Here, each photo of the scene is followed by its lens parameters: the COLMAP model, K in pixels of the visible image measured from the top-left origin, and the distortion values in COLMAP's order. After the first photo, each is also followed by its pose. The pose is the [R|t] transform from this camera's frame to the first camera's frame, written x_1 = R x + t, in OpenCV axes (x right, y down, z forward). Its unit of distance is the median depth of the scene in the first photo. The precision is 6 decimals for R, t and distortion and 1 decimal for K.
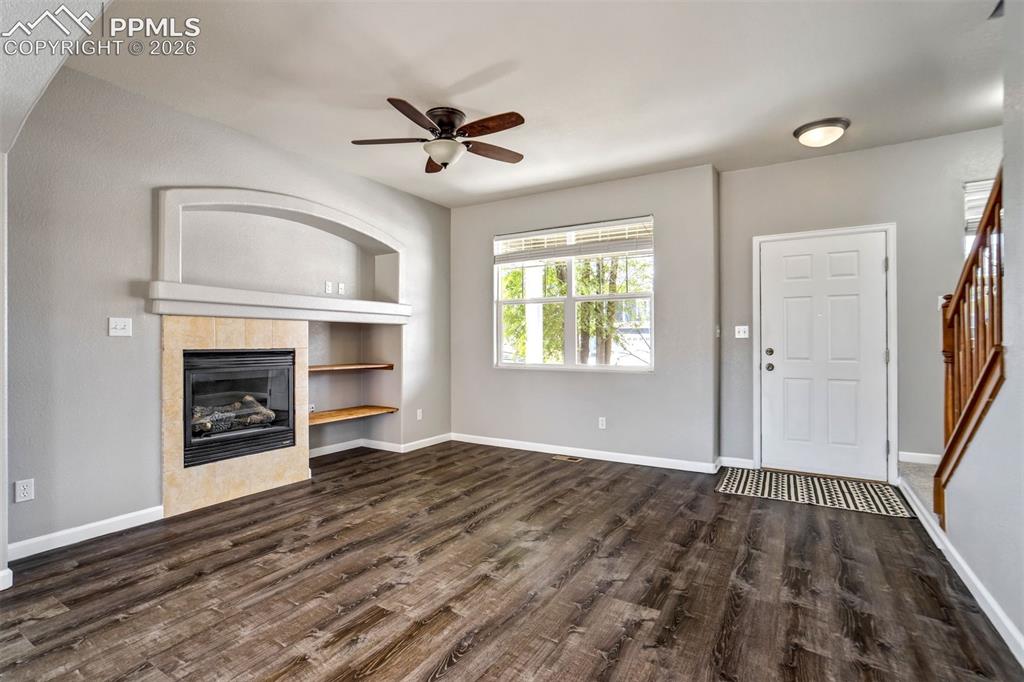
lens RADIAL K [[482.4, 0, 513.8], [0, 482.4, 337.5], [0, 0, 1]] dist [-0.045305, 0.025035]
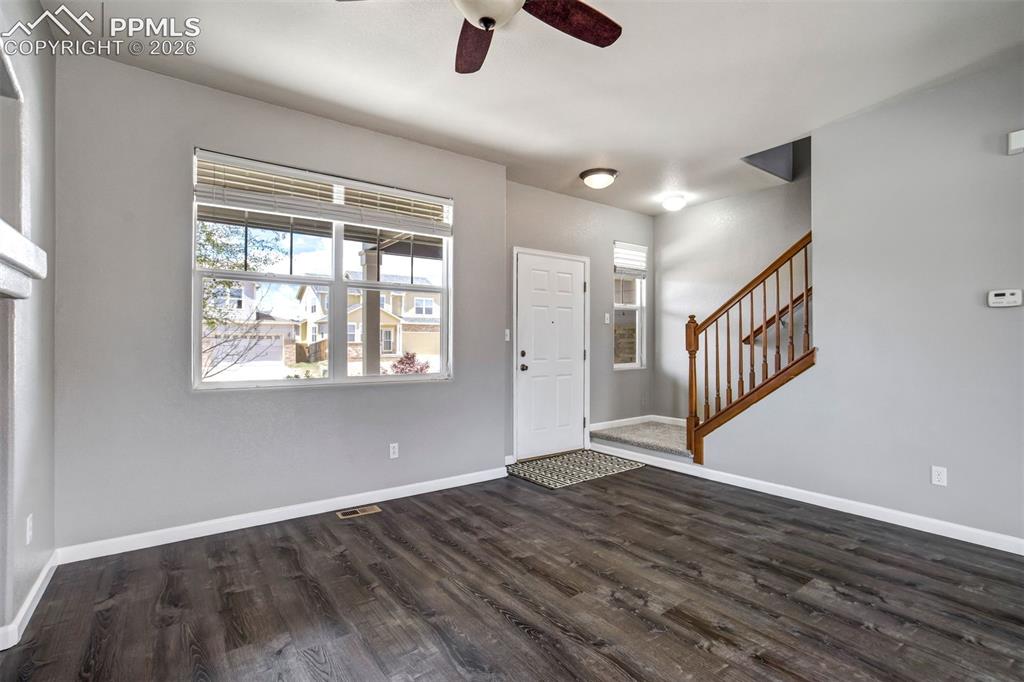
lens RADIAL K [[479.6, 0, 512.0], [0, 479.6, 341.0], [0, 0, 1]] dist [-0.041411, 0.023876]
pose [[0.386029, 0.005399, 0.922471, -0.586464], [-0.007267, 0.999970, -0.002811, 0.005209], [-0.922458, -0.005618, 0.386057, 0.704773]]
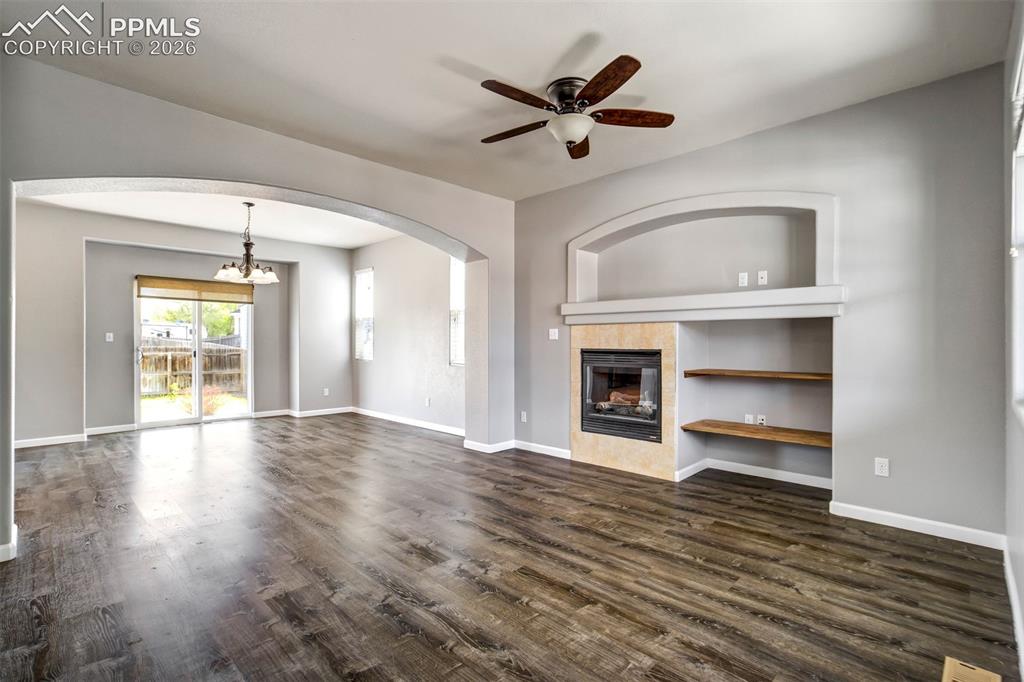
lens RADIAL K [[479.6, 0, 512.0], [0, 479.6, 341.0], [0, 0, 1]] dist [-0.041411, 0.023876]
pose [[-0.233746, -0.001332, -0.972297, 0.682979], [0.011561, 0.999925, -0.004149, 0.006048], [0.972229, -0.012211, -0.233713, 1.017515]]
